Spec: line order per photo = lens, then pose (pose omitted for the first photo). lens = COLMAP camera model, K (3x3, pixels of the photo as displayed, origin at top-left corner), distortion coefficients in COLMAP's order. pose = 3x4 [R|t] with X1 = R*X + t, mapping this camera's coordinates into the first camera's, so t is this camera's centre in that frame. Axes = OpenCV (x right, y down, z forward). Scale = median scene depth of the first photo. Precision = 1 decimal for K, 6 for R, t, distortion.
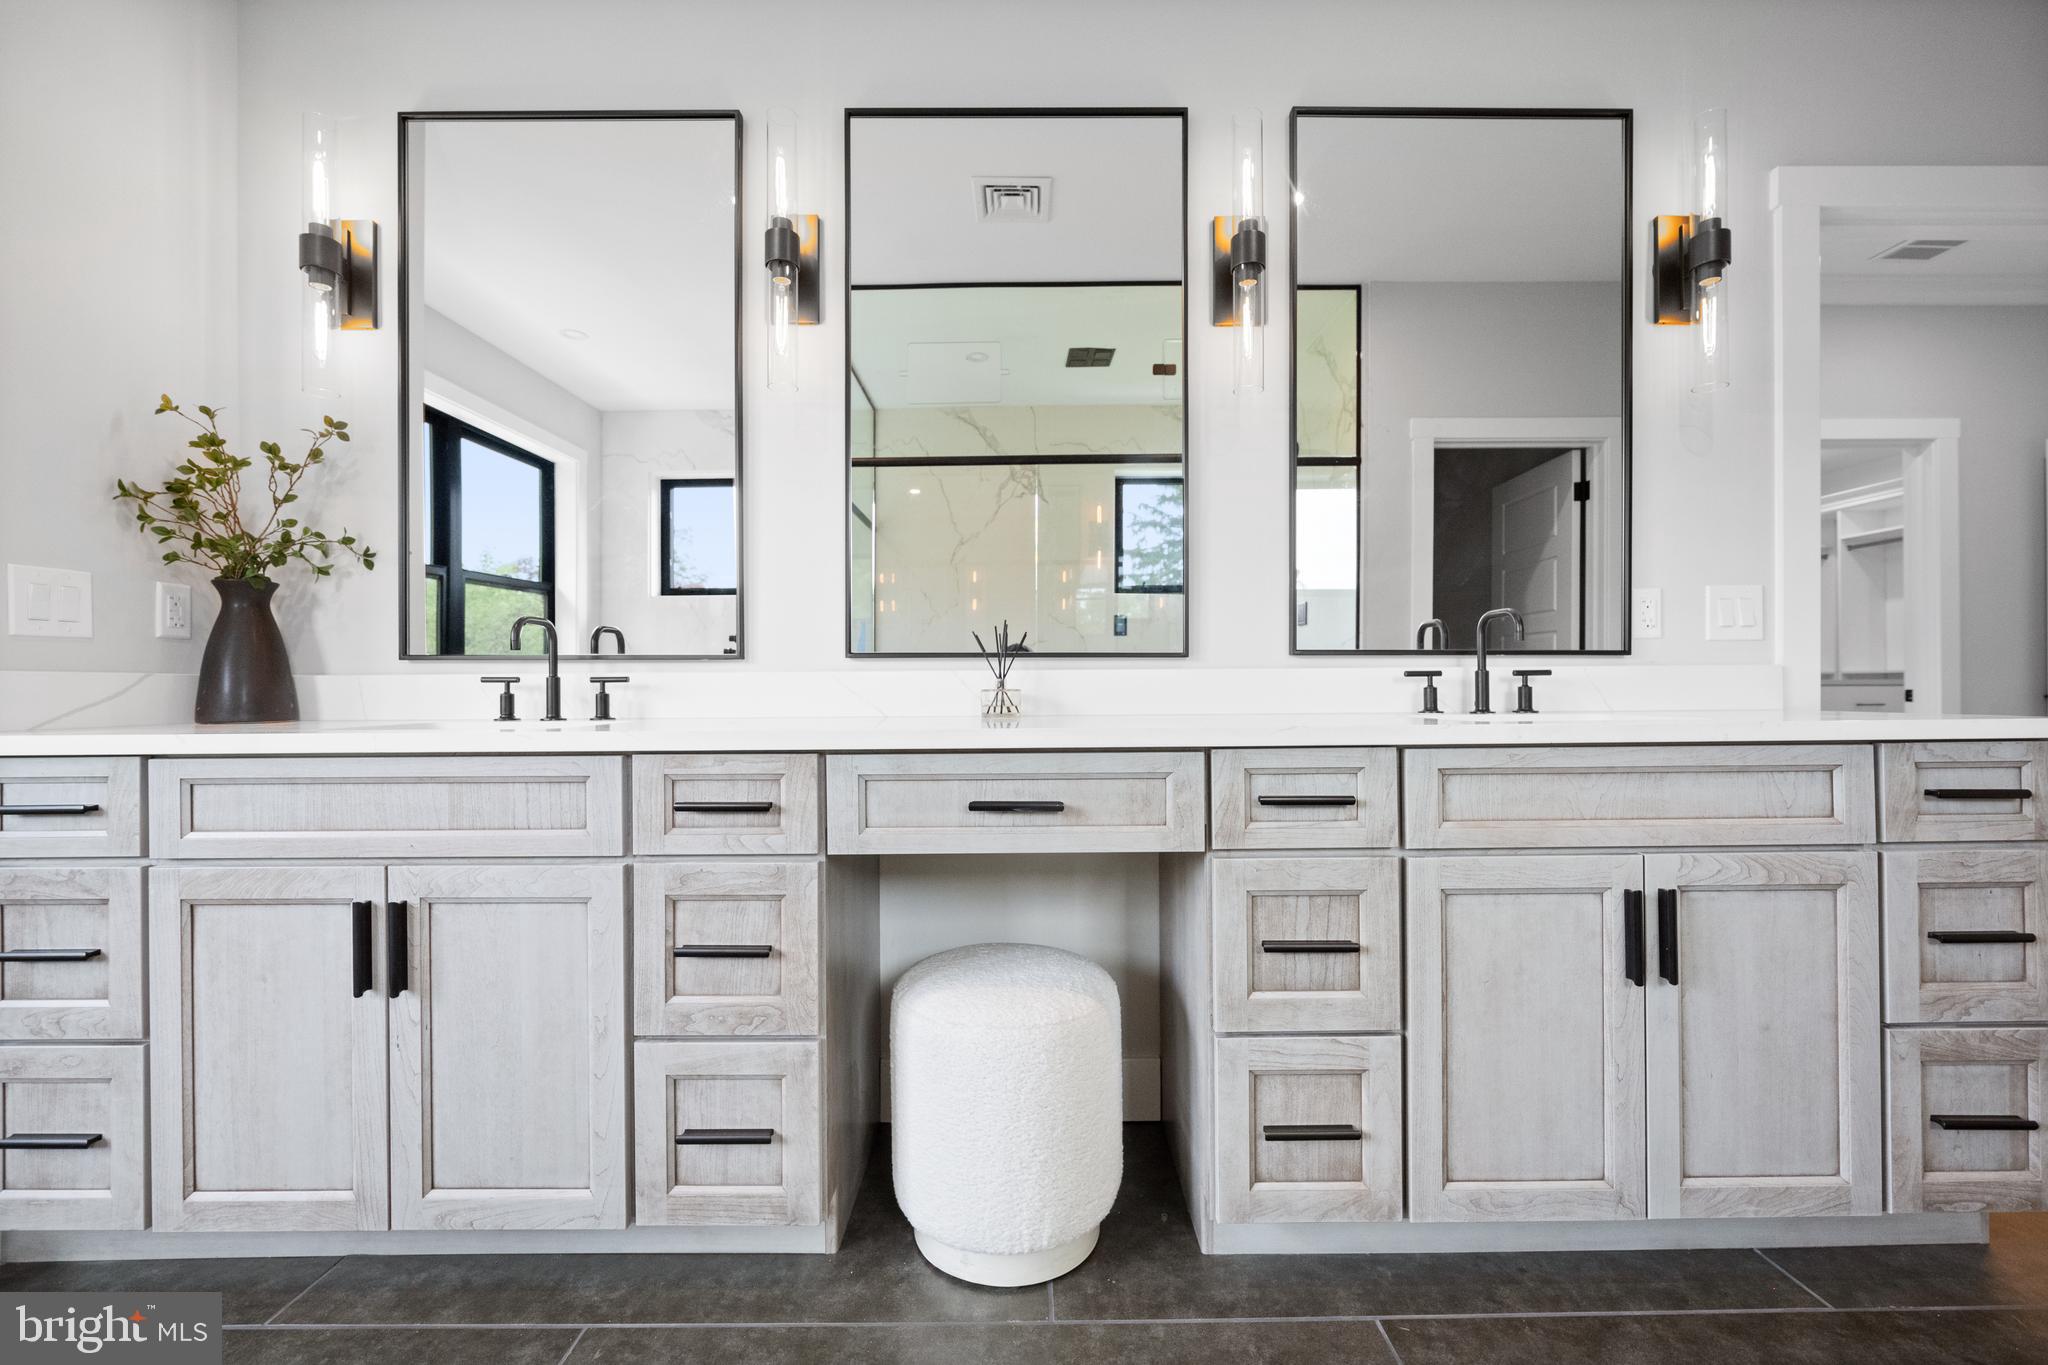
lens RADIAL K [[823.9, 0, 1024.2], [0, 823.9, 689.4], [0, 0, 1]] dist [-0.001702, 0.000083]
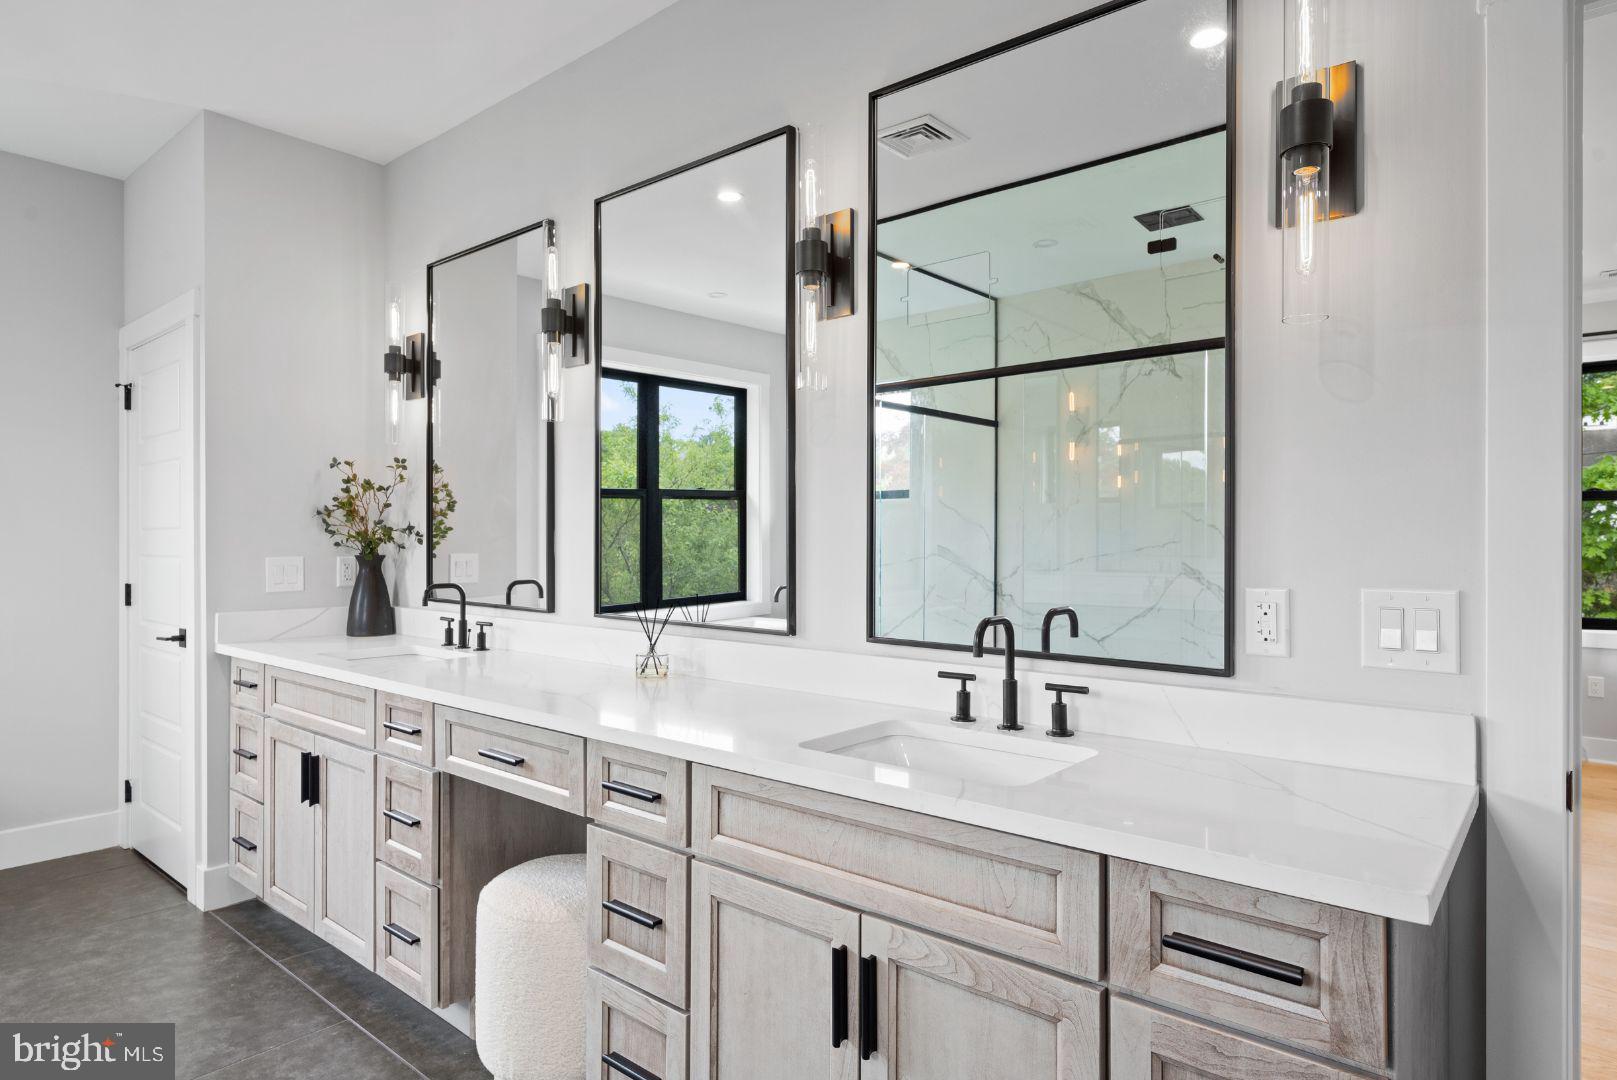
lens RADIAL K [[924.0, 0, 808.5], [0, 924.0, 540.0], [0, 0, 1]] dist [0.004750, 0.000344]
pose [[0.758477, 0.008752, -0.651641, 1.129468], [-0.006054, 0.999961, 0.006384, -0.193821], [0.651672, -0.000897, 0.758500, 0.117518]]
